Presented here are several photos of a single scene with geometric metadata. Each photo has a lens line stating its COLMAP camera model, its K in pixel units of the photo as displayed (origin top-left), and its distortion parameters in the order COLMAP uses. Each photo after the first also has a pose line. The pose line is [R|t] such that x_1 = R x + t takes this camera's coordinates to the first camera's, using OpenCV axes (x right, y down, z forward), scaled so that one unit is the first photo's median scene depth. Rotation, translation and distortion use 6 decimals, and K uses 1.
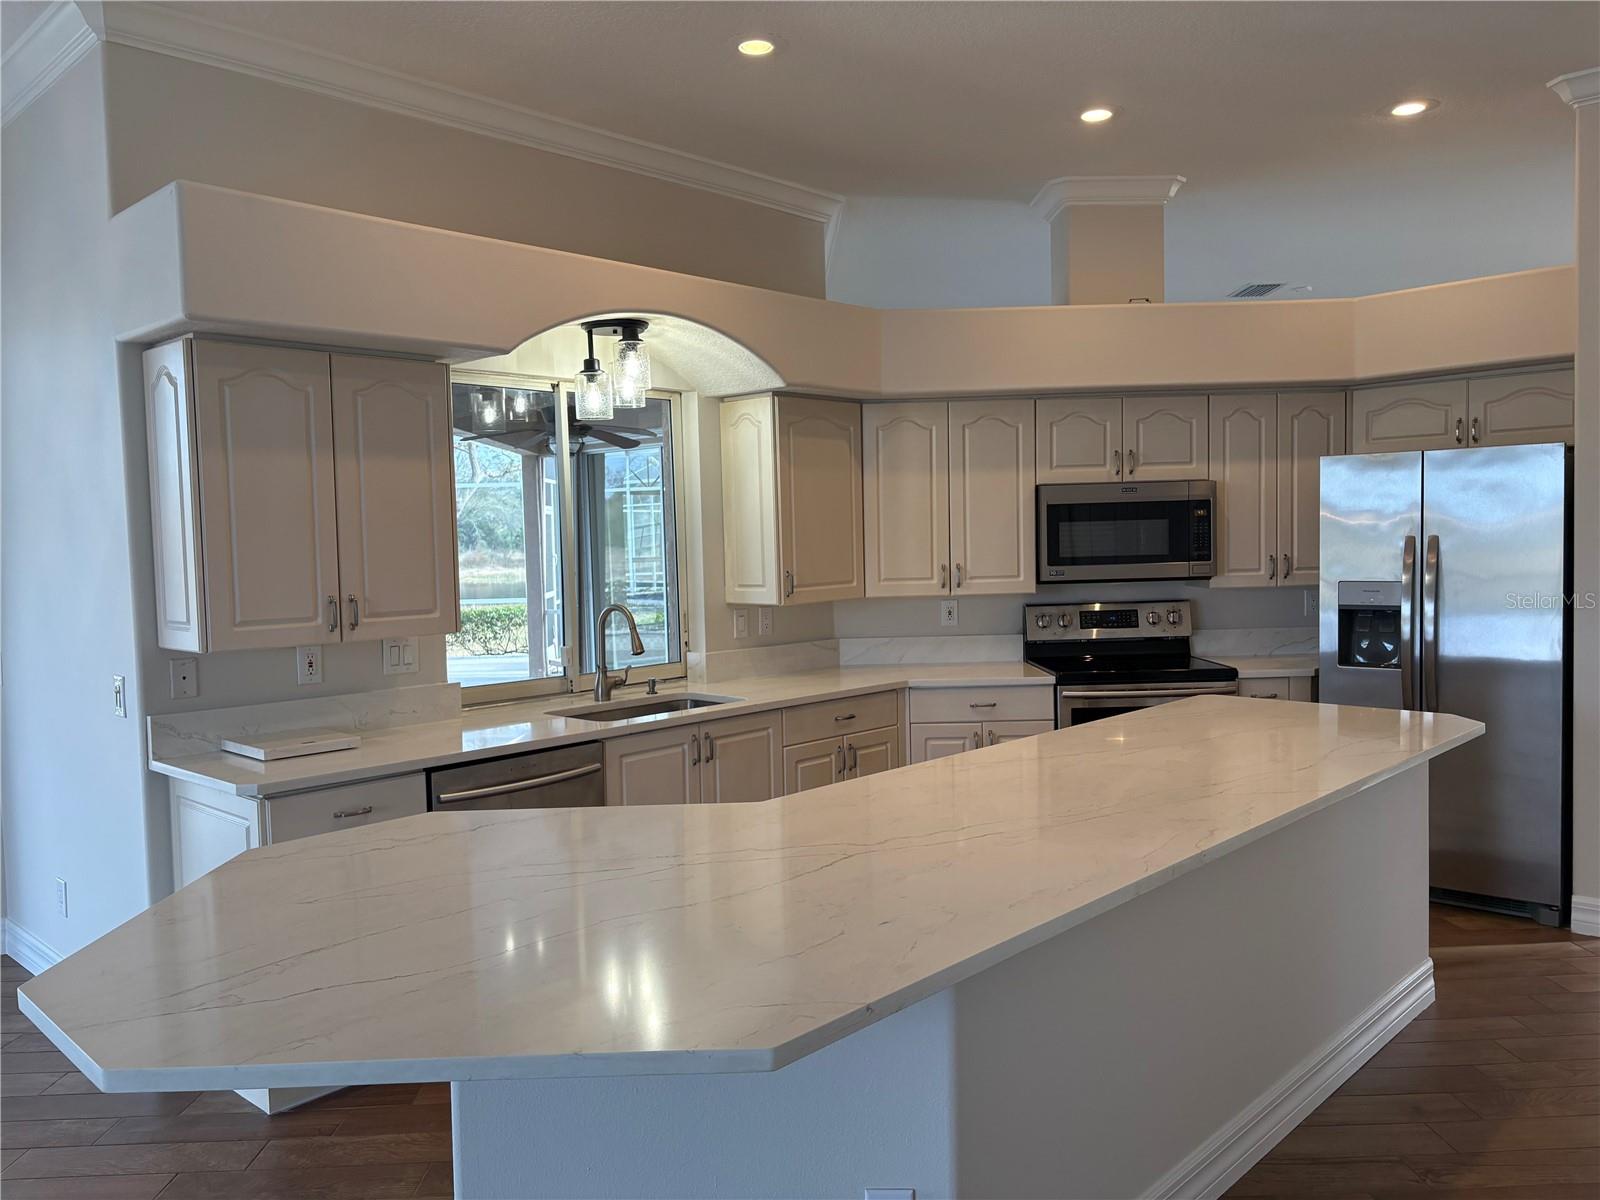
lens RADIAL K [[1212.5, 0, 800.0], [0, 1212.5, 600.0], [0, 0, 1]] dist [0.055226, -0.085100]
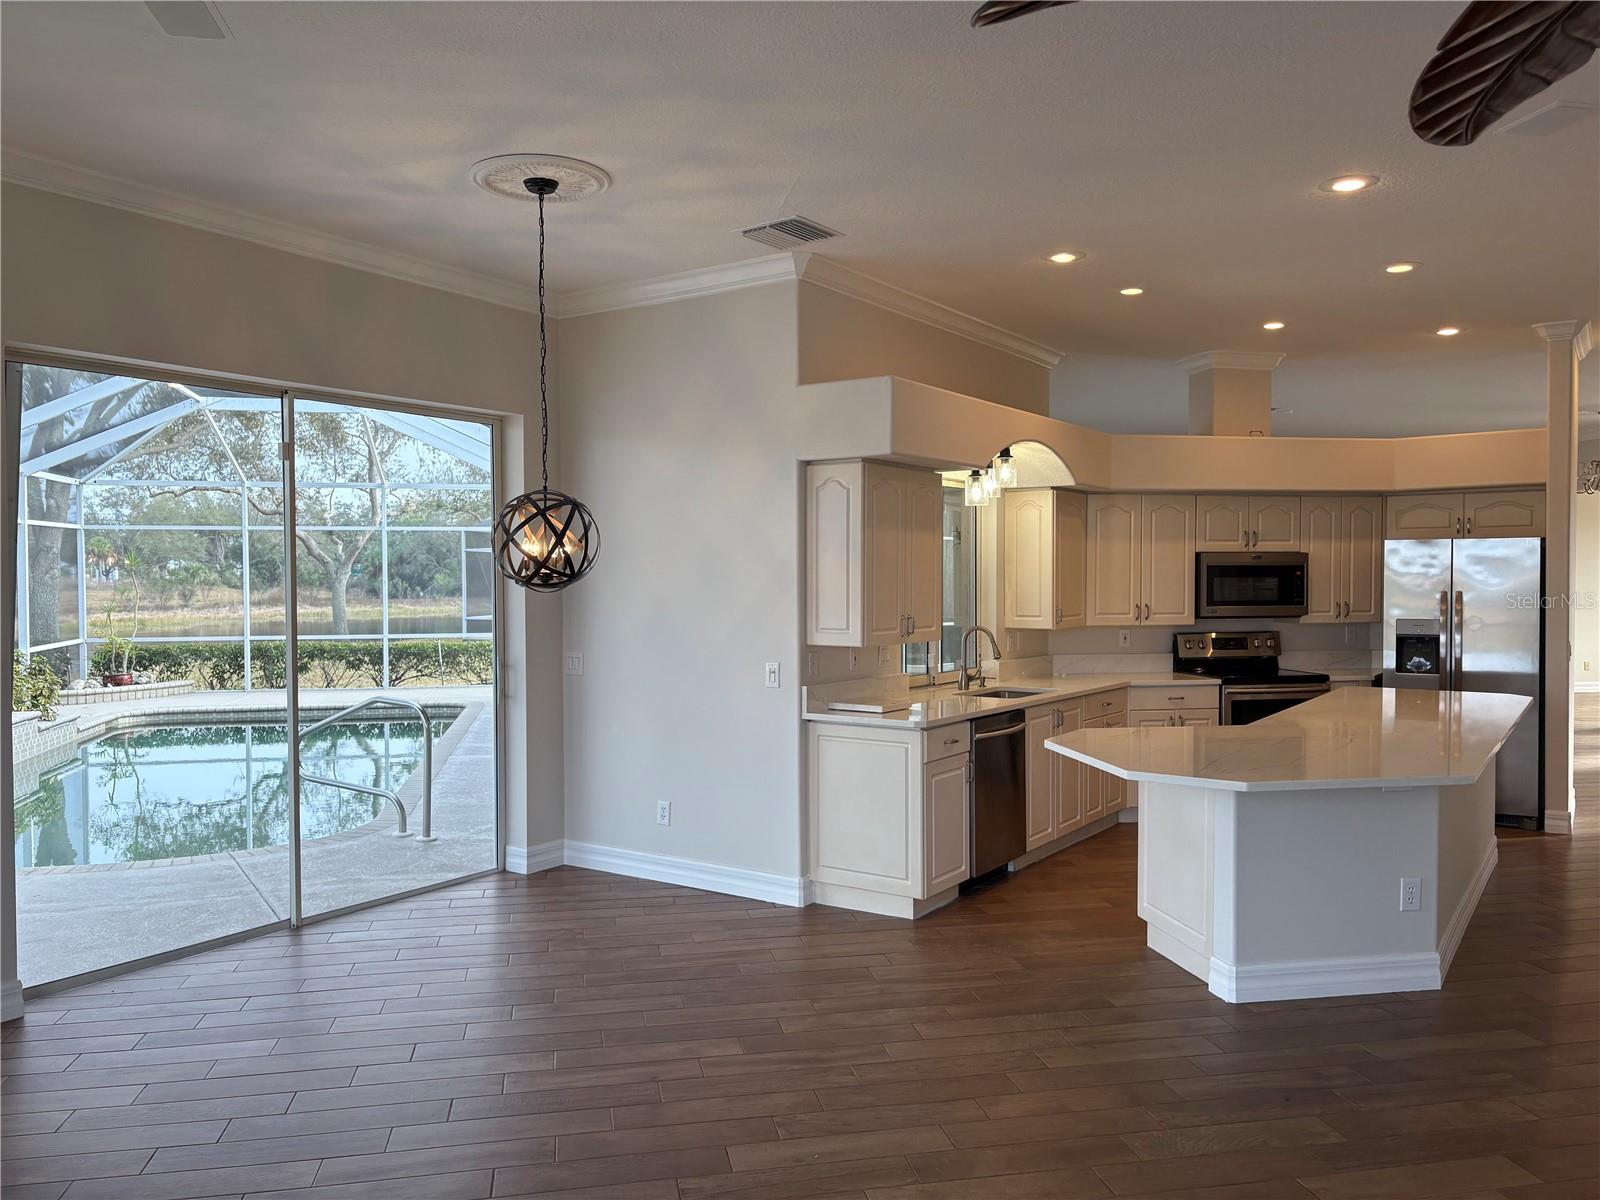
lens RADIAL K [[1212.5, 0, 800.0], [0, 1212.5, 600.0], [0, 0, 1]] dist [0.055226, -0.085100]
pose [[0.985498, 0.018688, 0.168652, -0.544464], [-0.012310, 0.999172, -0.038780, 0.028536], [-0.169237, 0.036142, 0.984912, -0.396562]]
